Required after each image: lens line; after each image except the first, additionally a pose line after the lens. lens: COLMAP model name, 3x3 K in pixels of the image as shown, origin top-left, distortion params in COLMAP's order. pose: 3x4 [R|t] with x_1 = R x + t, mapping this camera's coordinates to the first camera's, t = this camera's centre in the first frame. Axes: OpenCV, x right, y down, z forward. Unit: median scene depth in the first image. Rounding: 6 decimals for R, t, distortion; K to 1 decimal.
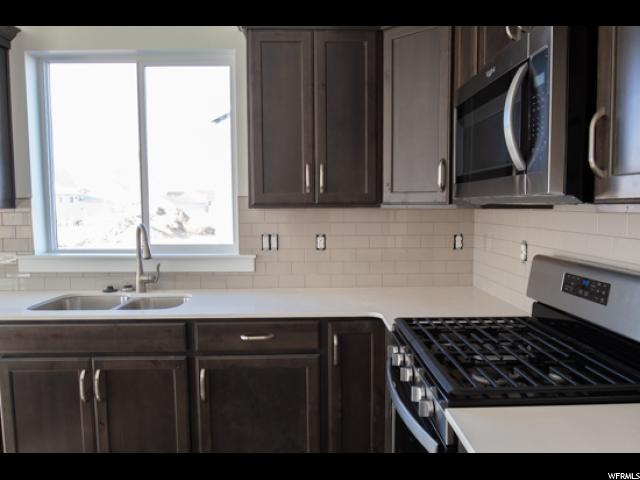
lens RADIAL K [[468.3, 0, 320.0], [0, 468.3, 240.0], [0, 0, 1]] dist [-0.029046, 0.001027]
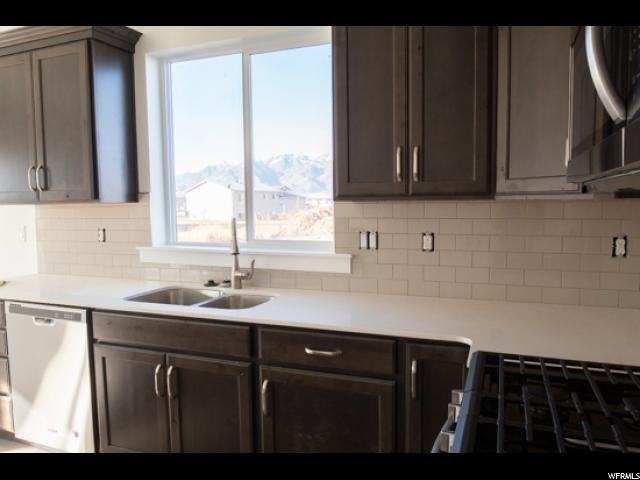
lens RADIAL K [[468.3, 0, 320.0], [0, 468.3, 240.0], [0, 0, 1]] dist [-0.029046, 0.001027]
pose [[0.924780, 0.026708, -0.379564, 0.165042], [-0.023238, 0.999636, 0.013723, -0.006900], [0.379793, -0.003870, 0.925064, 0.192863]]
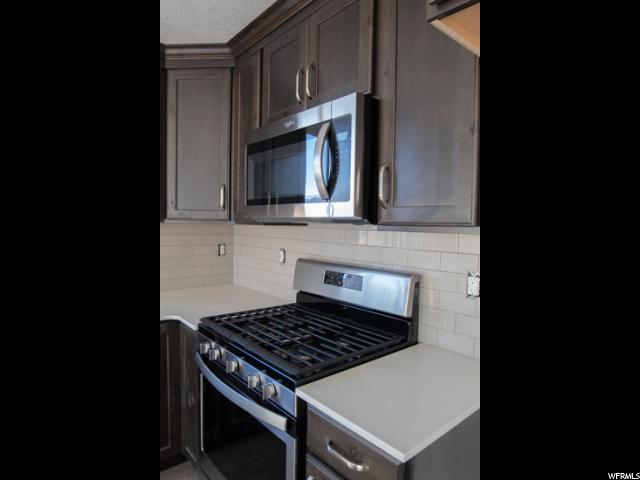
lens RADIAL K [[348.8, 0, 320.0], [0, 348.8, 240.0], [0, 0, 1]] dist [-0.035251, 0.000012]
pose [[0.772086, -0.012249, 0.635400, -0.121064], [0.022519, 0.999714, -0.008091, -0.010920], [-0.635119, 0.020556, 0.772141, 0.111558]]
